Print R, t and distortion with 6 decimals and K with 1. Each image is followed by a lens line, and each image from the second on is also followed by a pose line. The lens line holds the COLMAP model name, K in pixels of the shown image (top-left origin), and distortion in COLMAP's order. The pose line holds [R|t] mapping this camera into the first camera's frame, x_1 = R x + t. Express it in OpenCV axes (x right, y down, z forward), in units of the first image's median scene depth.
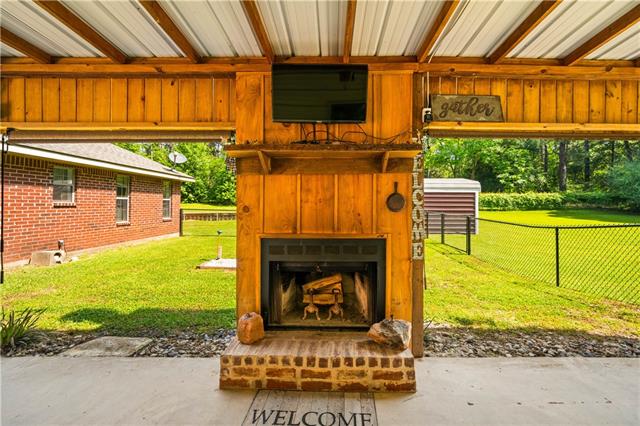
lens RADIAL K [[261.1, 0, 332.7], [0, 261.1, 198.0], [0, 0, 1]] dist [-0.001111, -0.000292]
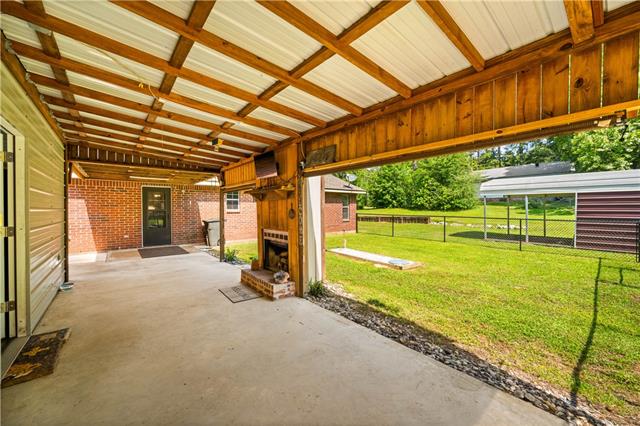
lens RADIAL K [[247.1, 0, 320.1], [0, 247.1, 208.2], [0, 0, 1]] dist [-0.000658, -0.000056]
pose [[0.640569, -0.007084, -0.767868, 1.561943], [0.025443, 0.999604, 0.012003, -0.036236], [0.767479, -0.027226, 0.640496, -0.004892]]
